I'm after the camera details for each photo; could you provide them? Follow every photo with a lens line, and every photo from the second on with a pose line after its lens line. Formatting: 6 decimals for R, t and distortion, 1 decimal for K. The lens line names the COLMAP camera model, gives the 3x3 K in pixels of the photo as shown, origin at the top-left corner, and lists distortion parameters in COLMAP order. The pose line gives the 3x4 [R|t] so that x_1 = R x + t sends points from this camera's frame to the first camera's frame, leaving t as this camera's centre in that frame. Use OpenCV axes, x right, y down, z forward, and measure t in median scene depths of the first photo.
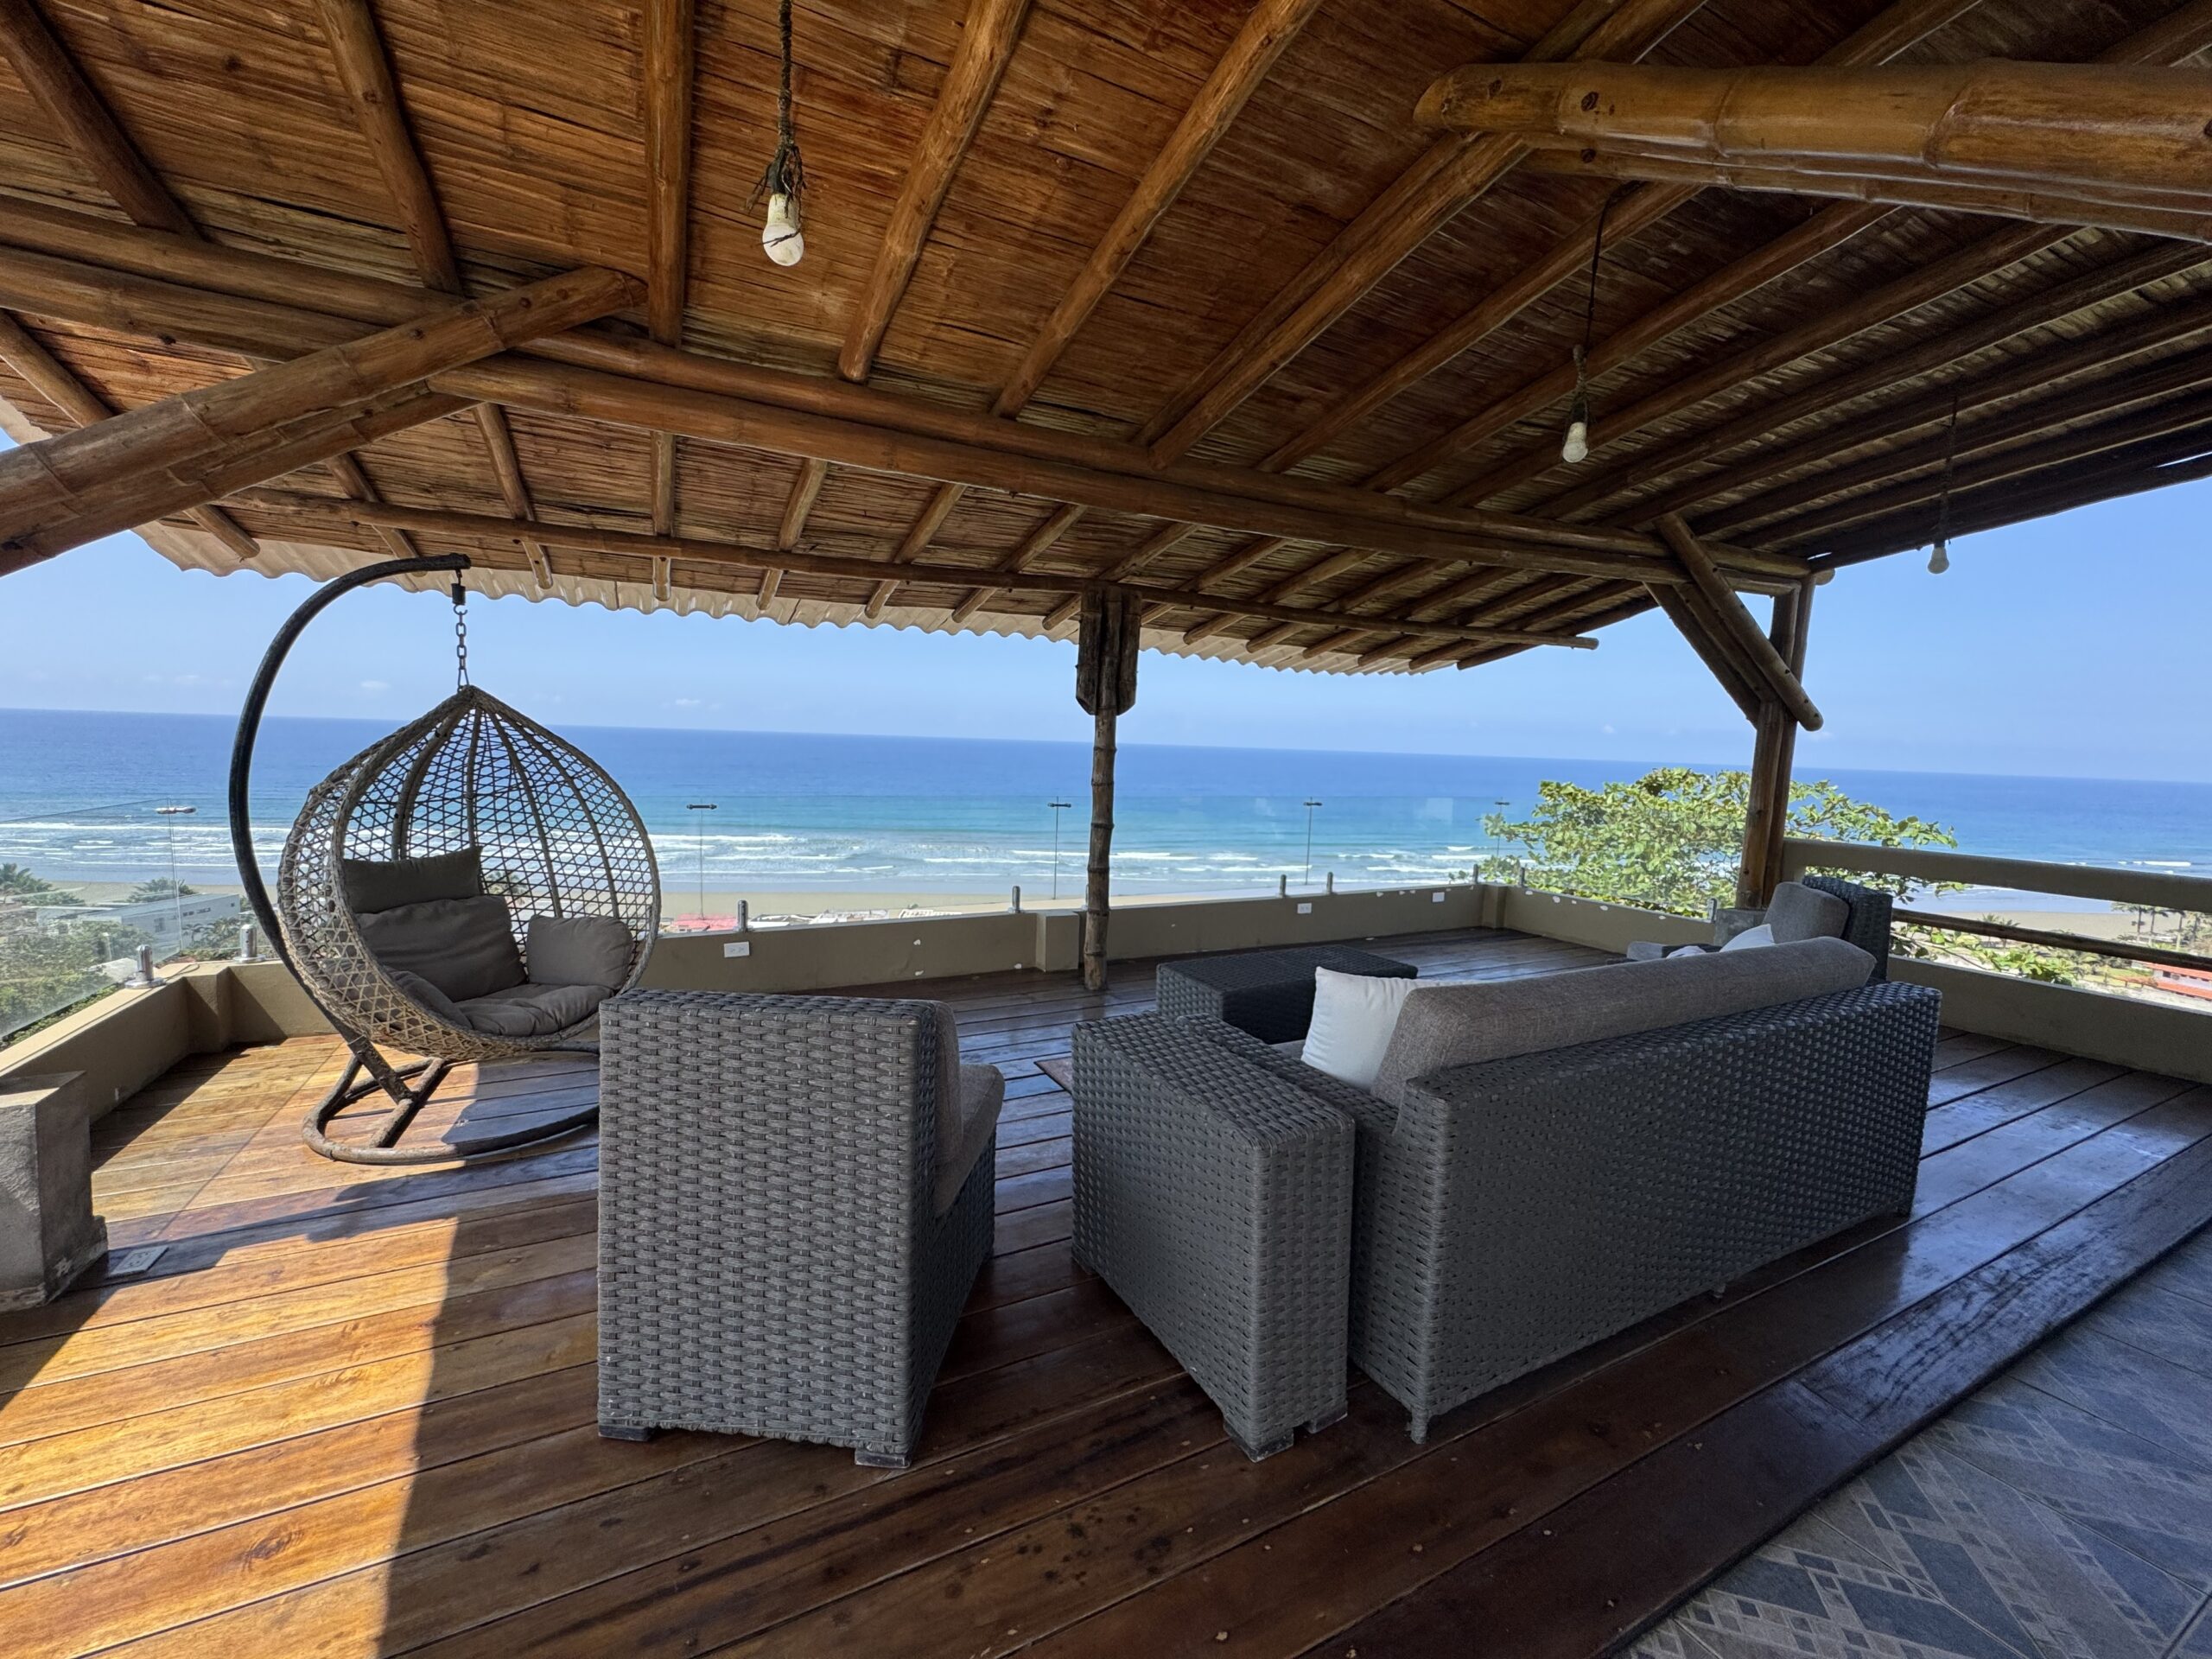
lens RADIAL K [[882.9, 0, 1113.7], [0, 882.9, 839.7], [0, 0, 1]] dist [-0.002868, 0.000637]
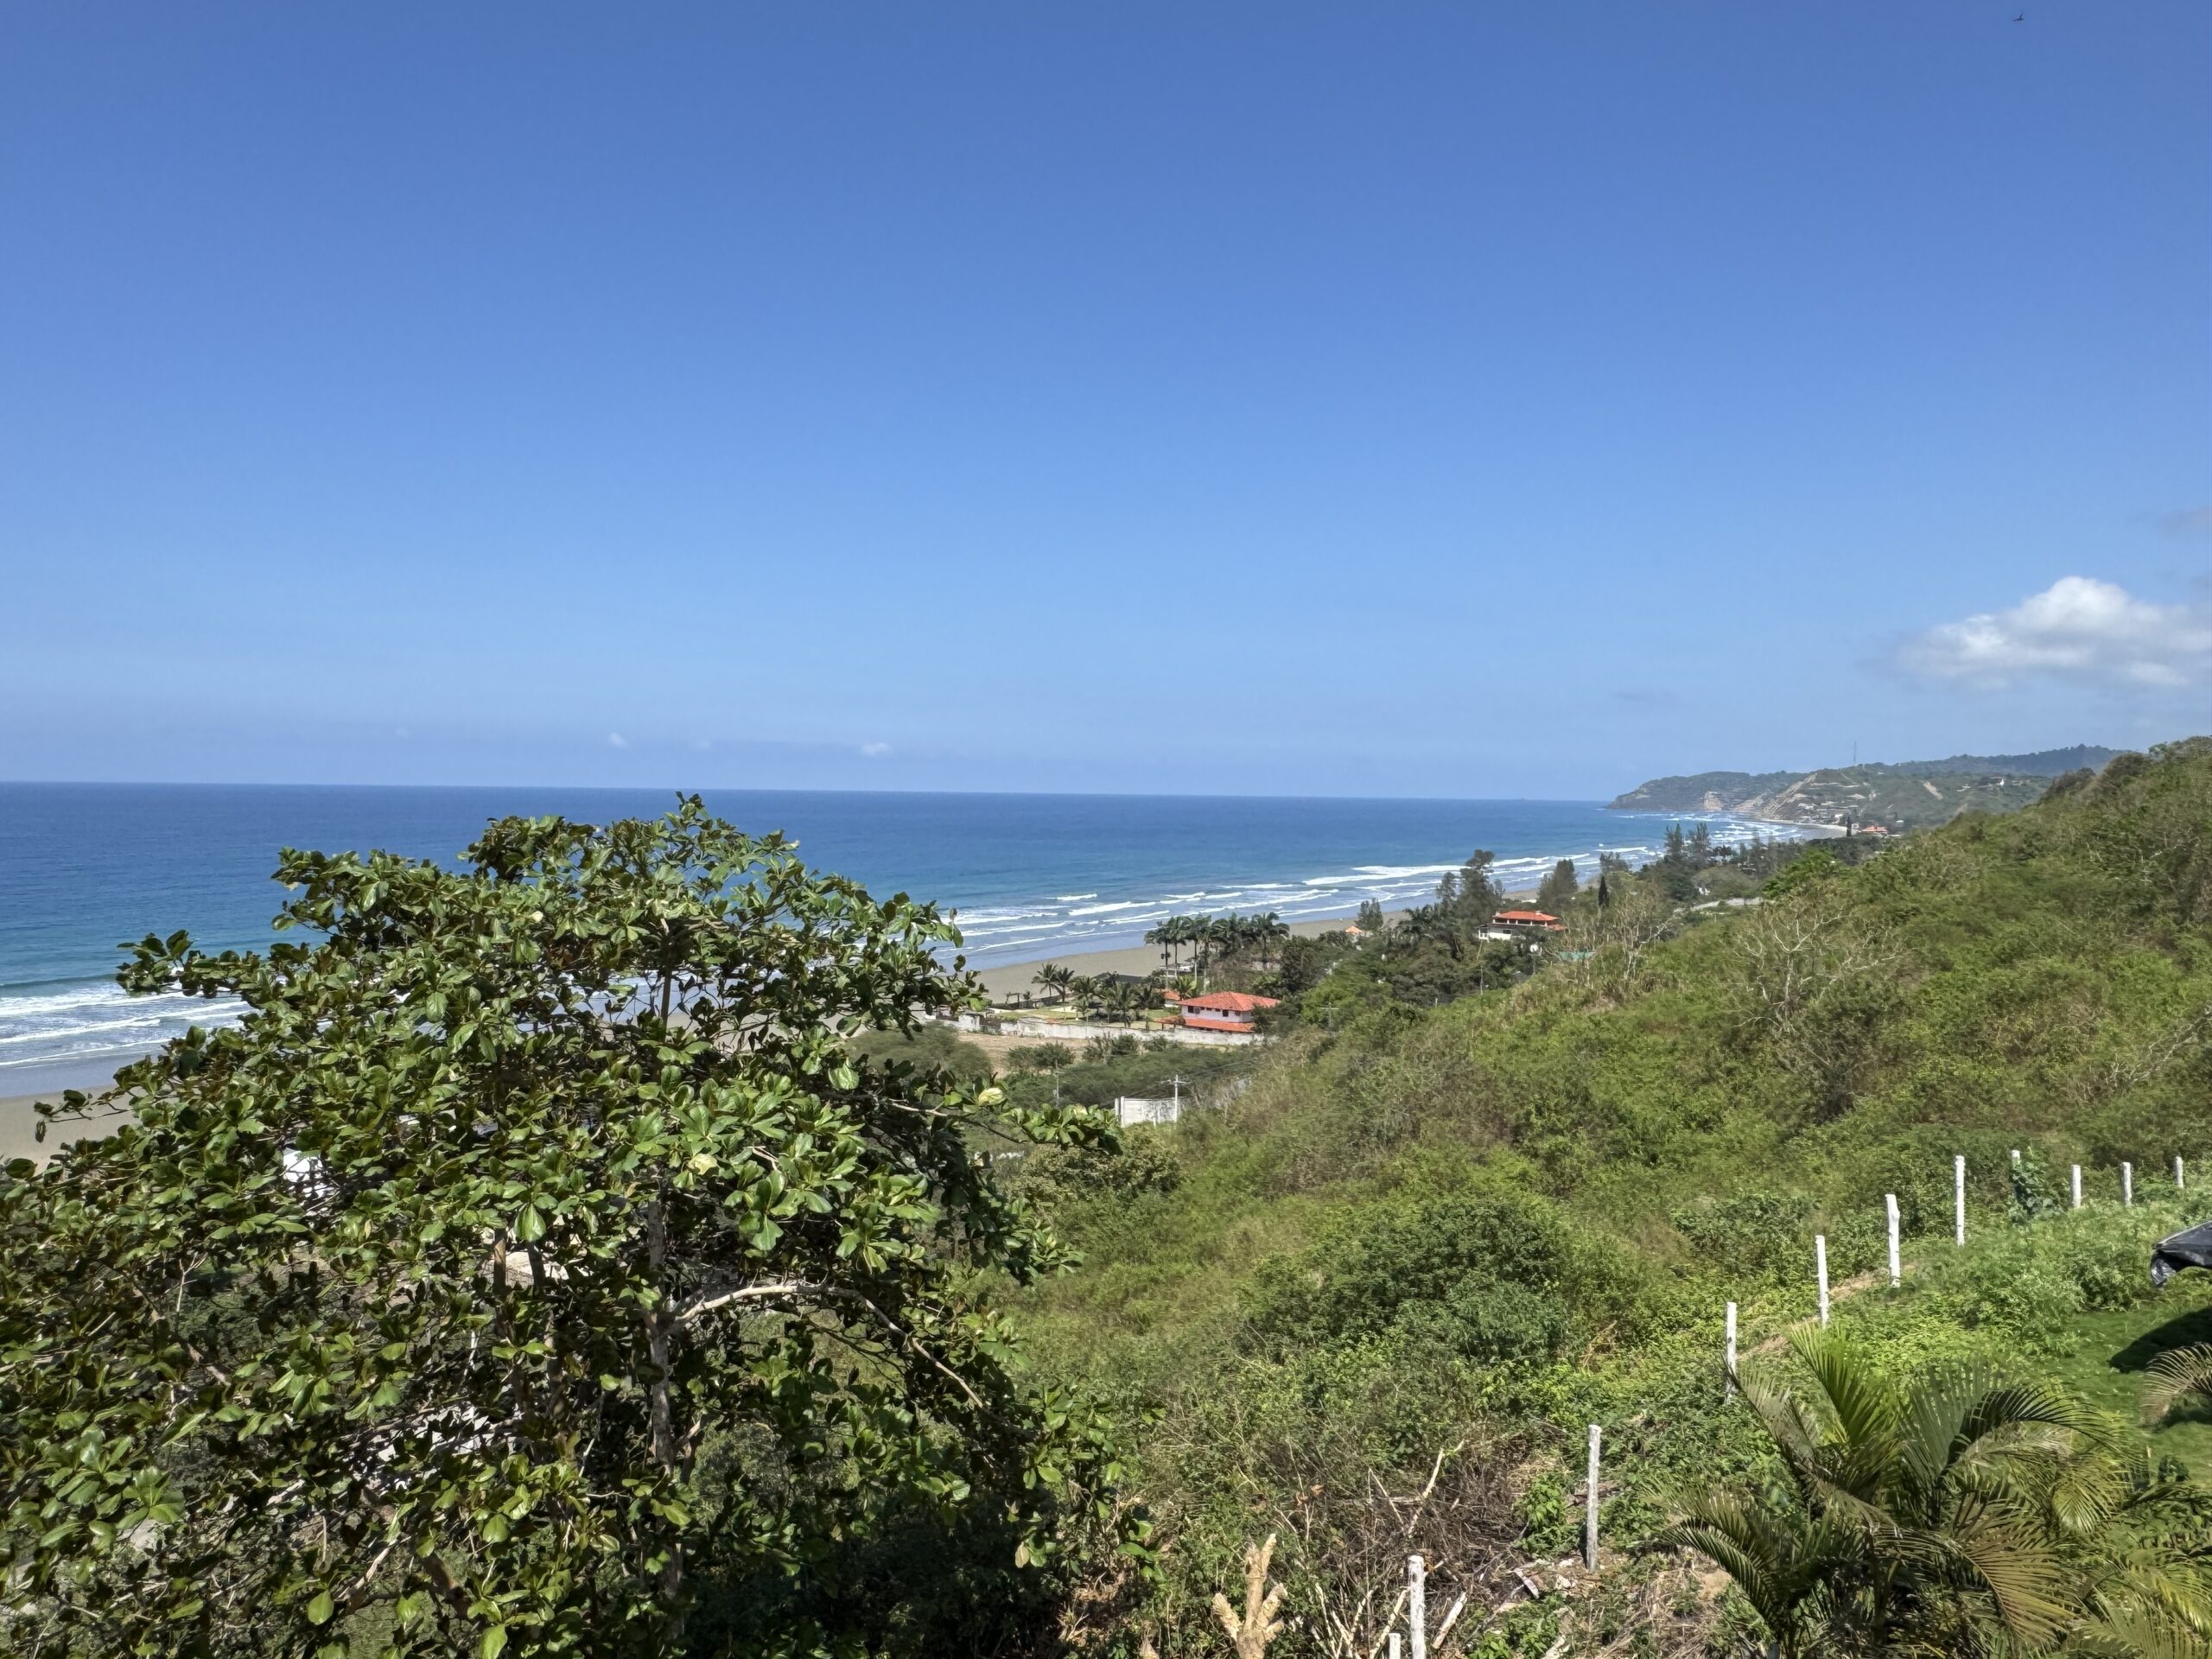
lens RADIAL K [[1502.8, 0, 1110.7], [0, 1502.8, 832.7], [0, 0, 1]] dist [-0.003447, -0.000805]
pose [[0.671773, -0.046260, 0.739311, 0.812882], [0.092919, 0.995427, -0.022145, -0.085741], [-0.734906, 0.083573, 0.673000, 0.713932]]
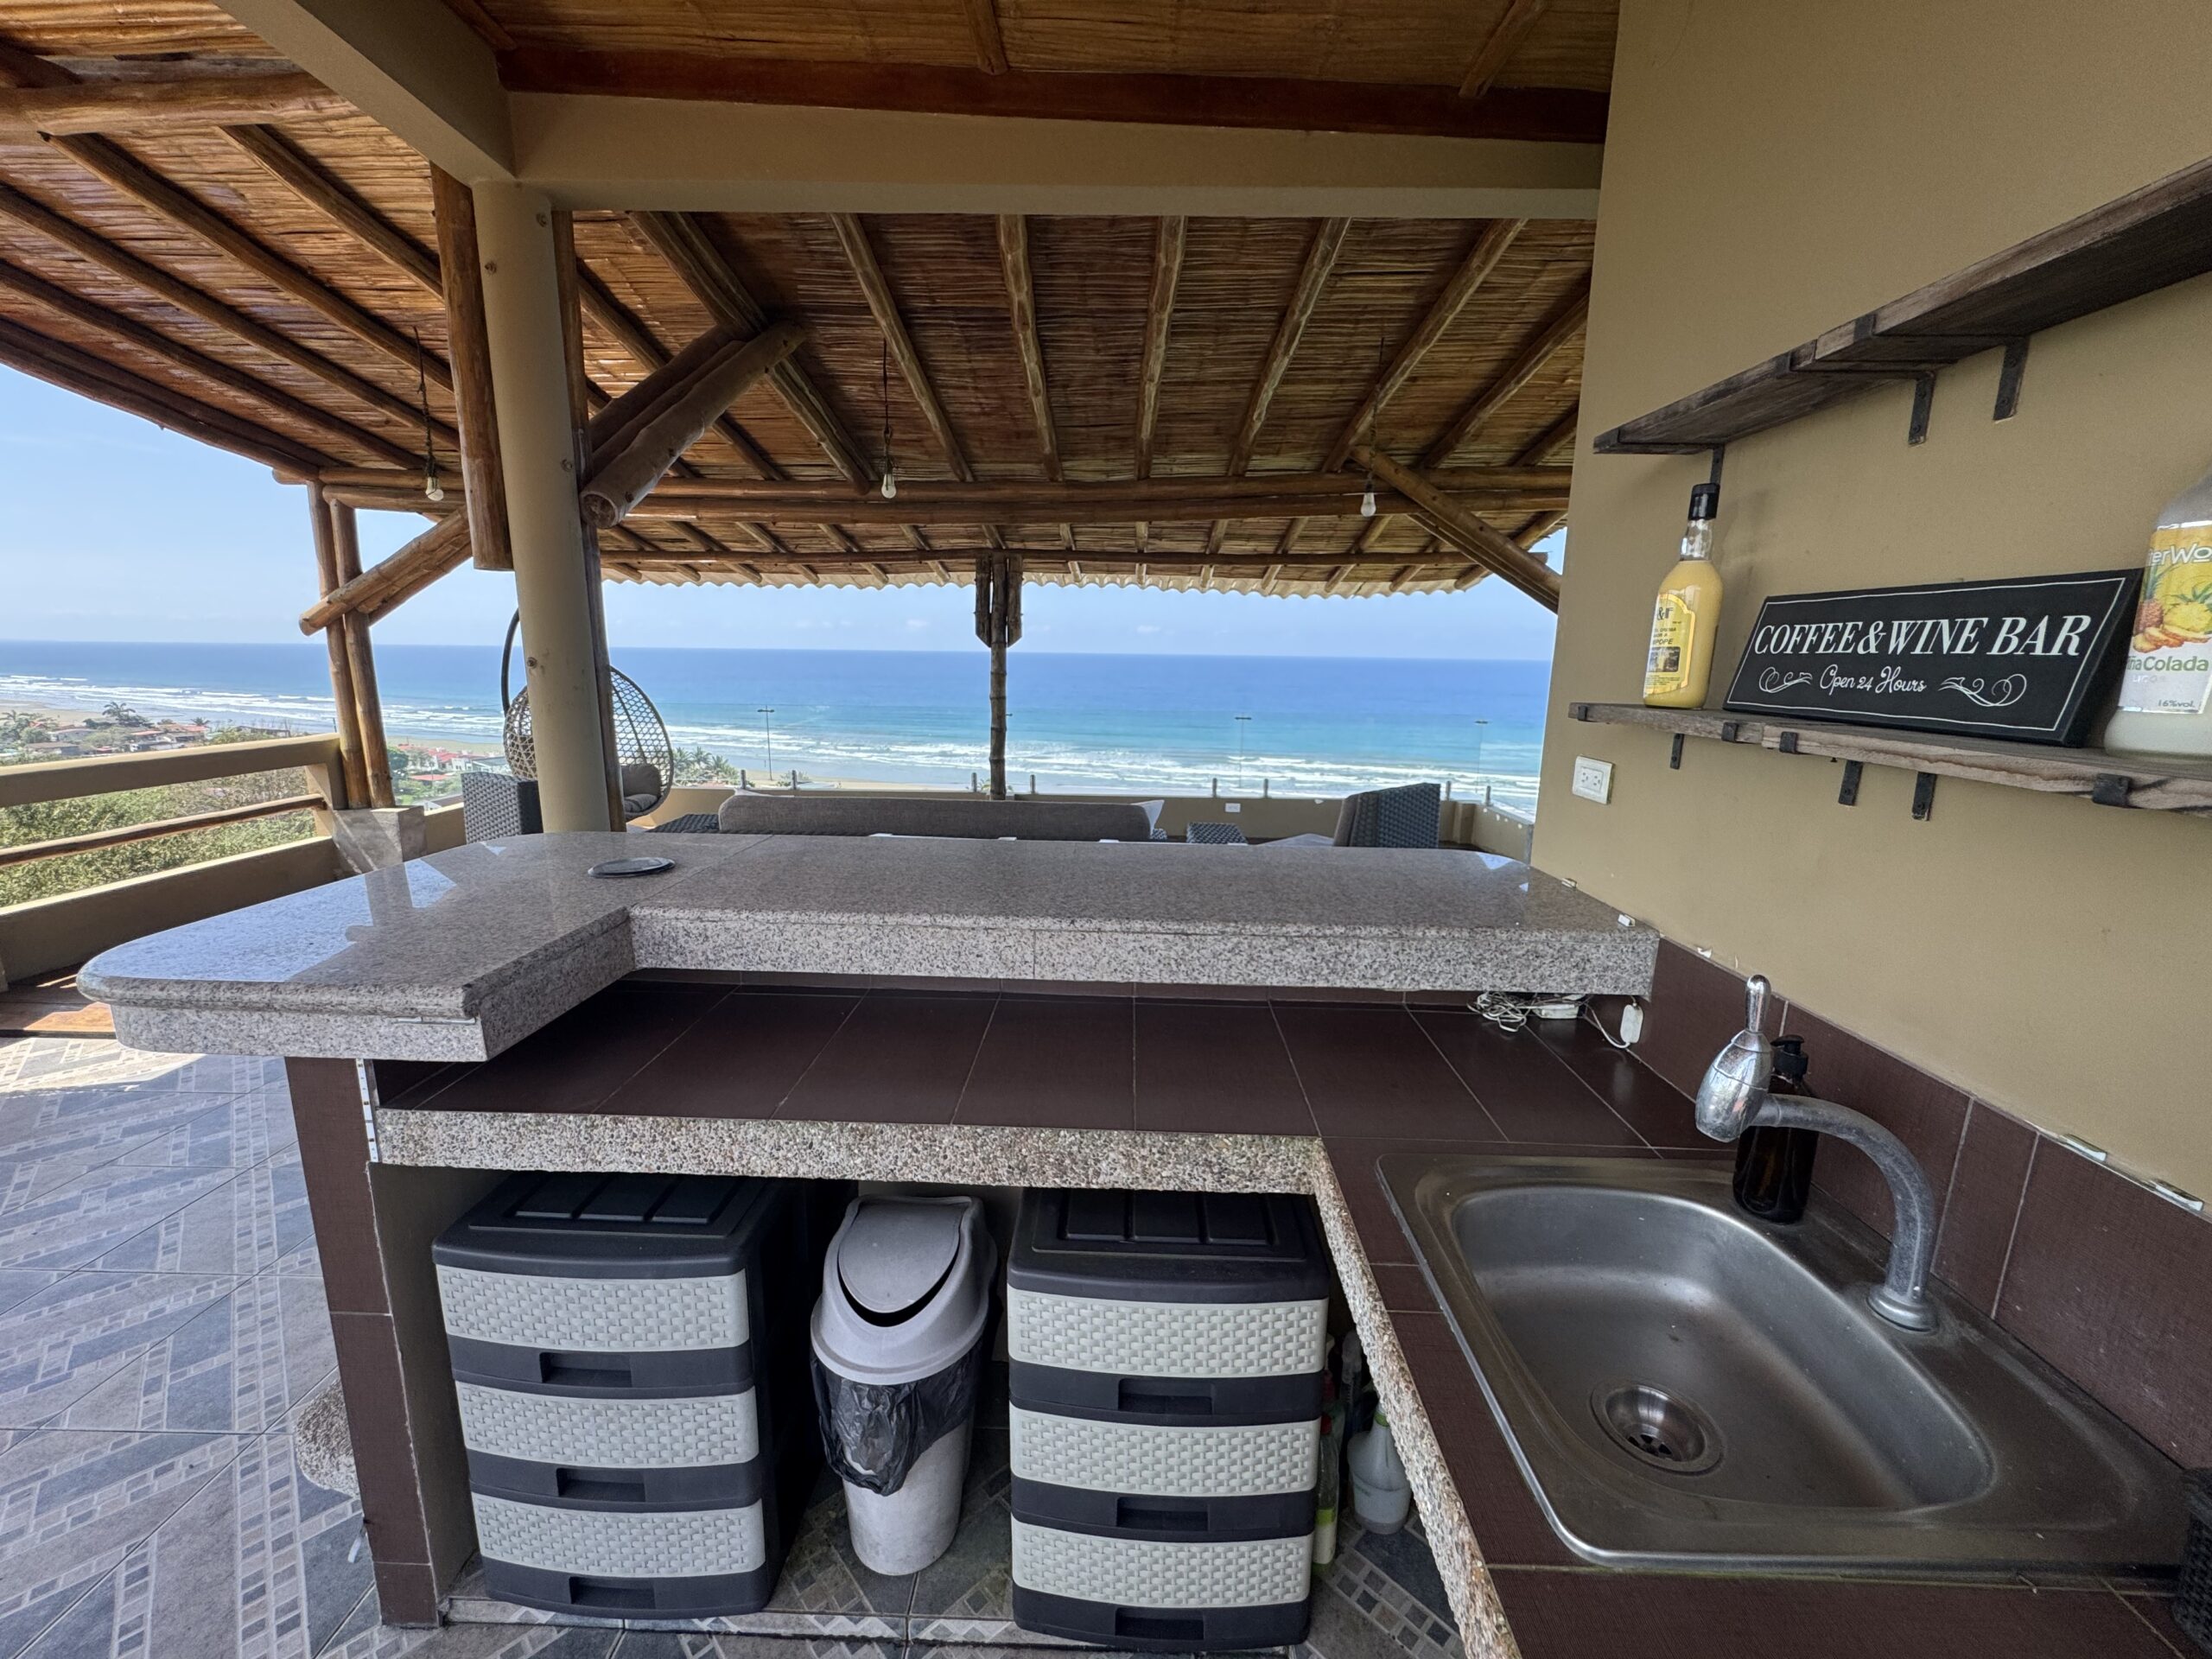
lens RADIAL K [[882.9, 0, 1106.1], [0, 882.9, 825.8], [0, 0, 1]] dist [-0.002868, 0.000637]
pose [[0.880816, 0.070685, -0.468152, 0.787238], [-0.037272, 0.996076, 0.080269, 0.018193], [0.471989, -0.053254, 0.879995, -0.137319]]
